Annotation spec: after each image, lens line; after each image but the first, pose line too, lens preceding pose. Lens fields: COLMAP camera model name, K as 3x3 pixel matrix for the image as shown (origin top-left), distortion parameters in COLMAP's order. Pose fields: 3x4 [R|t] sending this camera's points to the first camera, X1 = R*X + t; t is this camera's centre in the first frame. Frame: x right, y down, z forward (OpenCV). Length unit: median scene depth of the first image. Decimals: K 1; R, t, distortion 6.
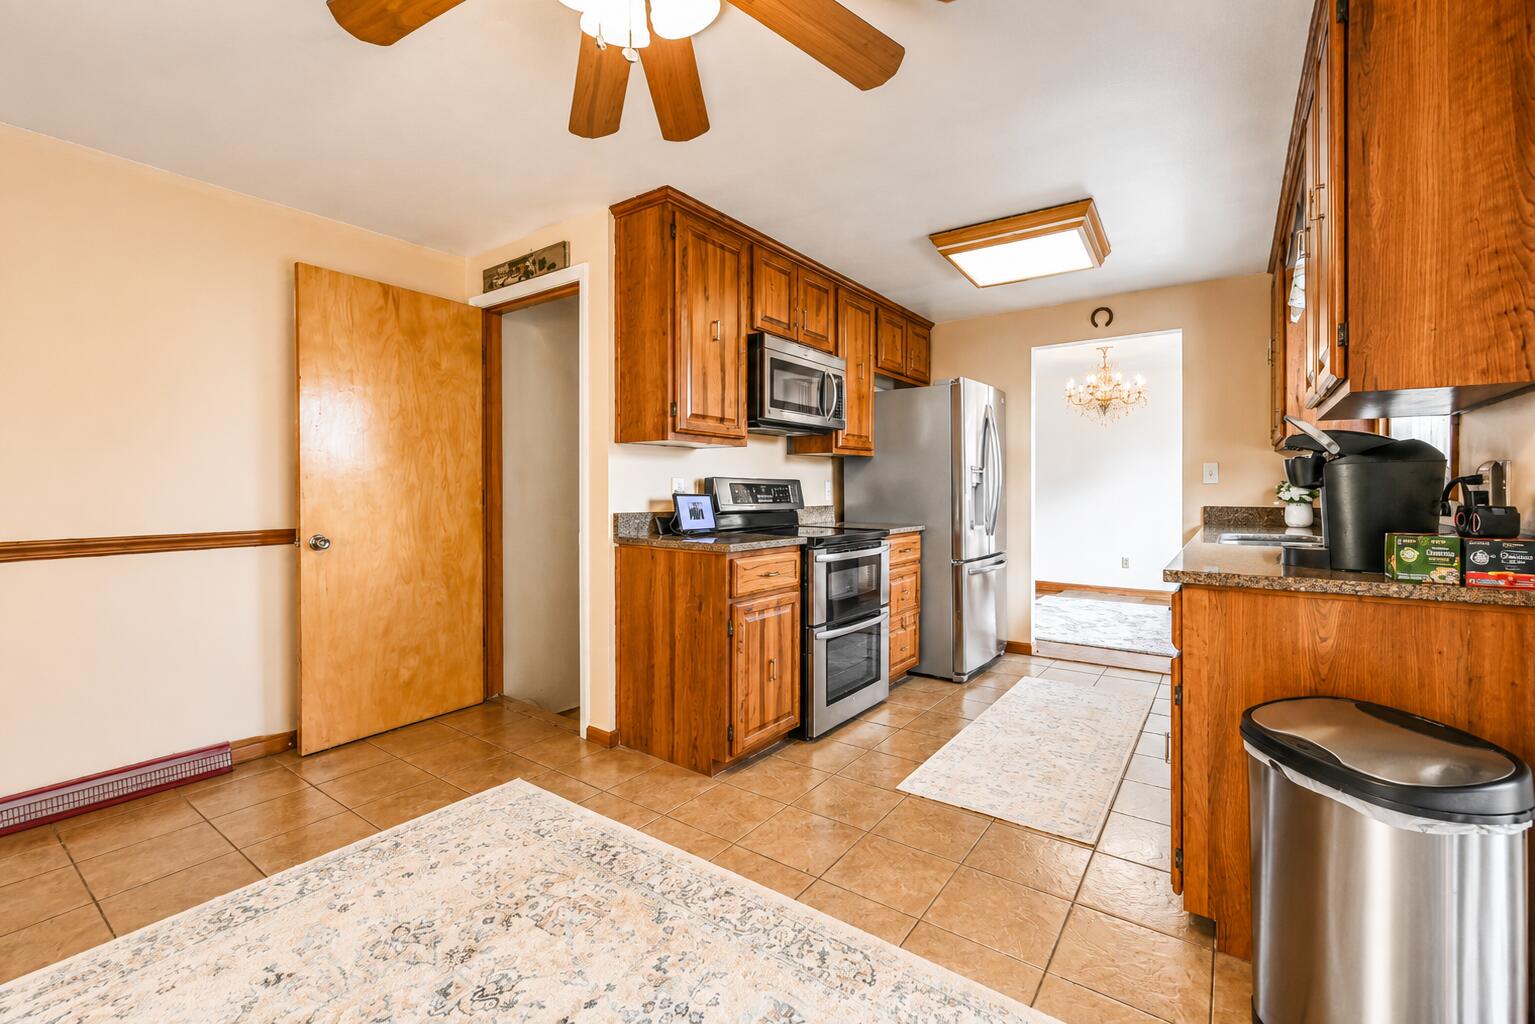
lens RADIAL K [[639.6, 0, 767.5], [0, 639.6, 512.0], [0, 0, 1]] dist [-0.000430, 0.000336]
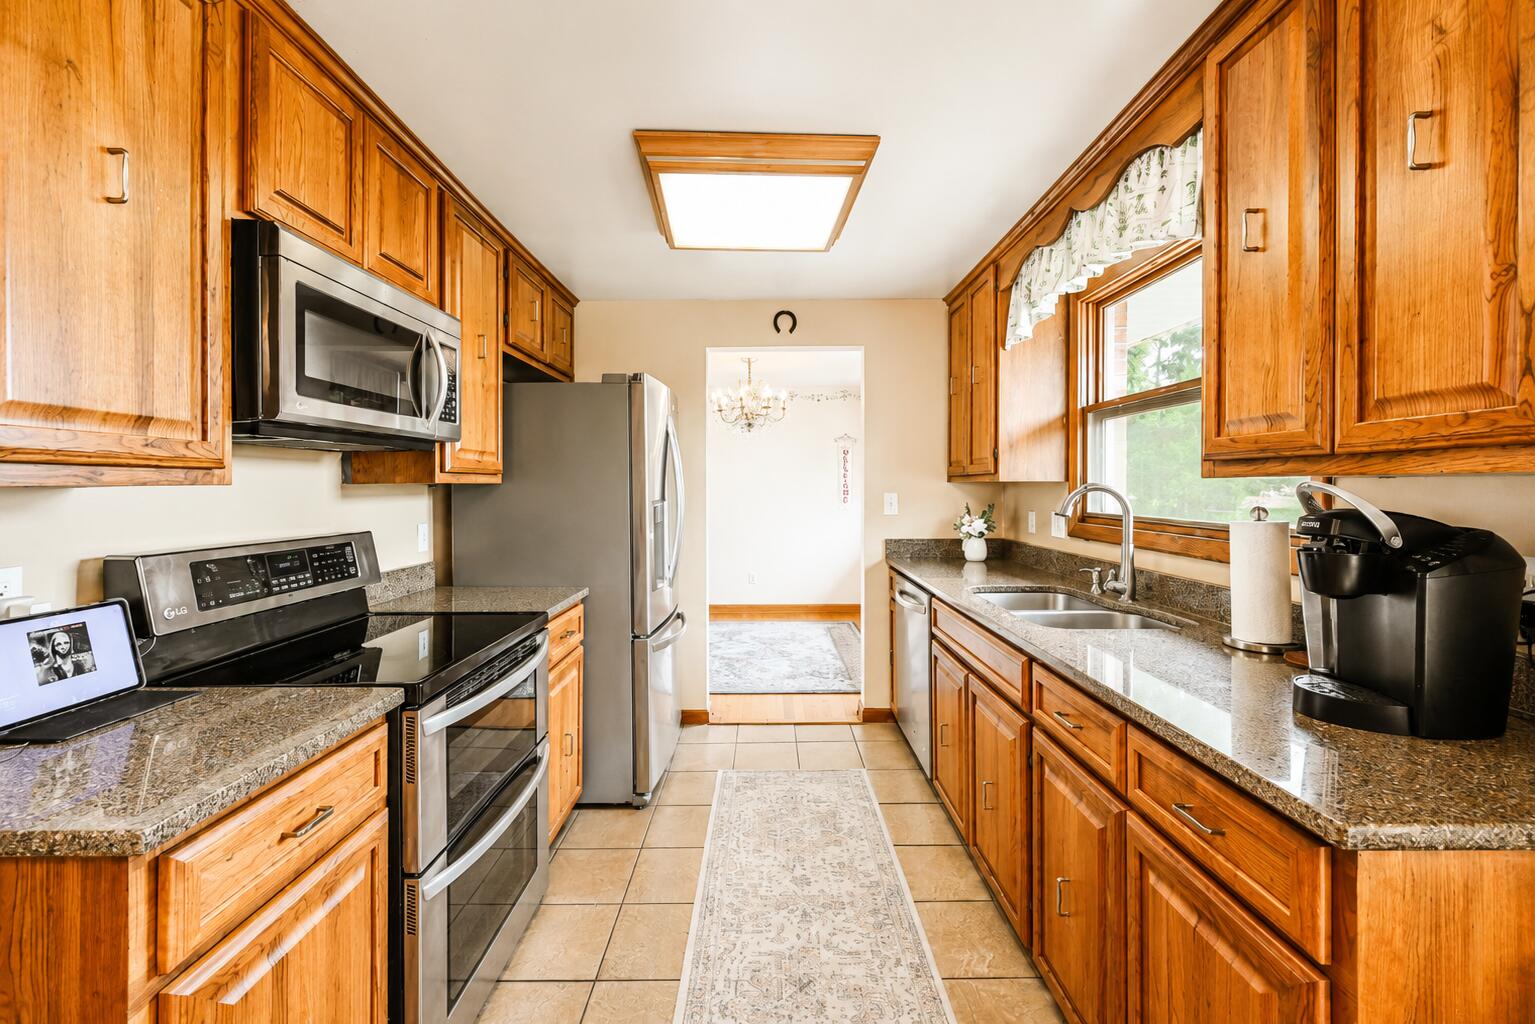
lens RADIAL K [[639.6, 0, 767.5], [0, 639.6, 512.0], [0, 0, 1]] dist [-0.000430, 0.000336]
pose [[0.812434, -0.016327, 0.582824, 0.008181], [0.014336, 0.999865, 0.008025, -0.076881], [-0.582877, 0.001836, 0.812559, 0.419189]]
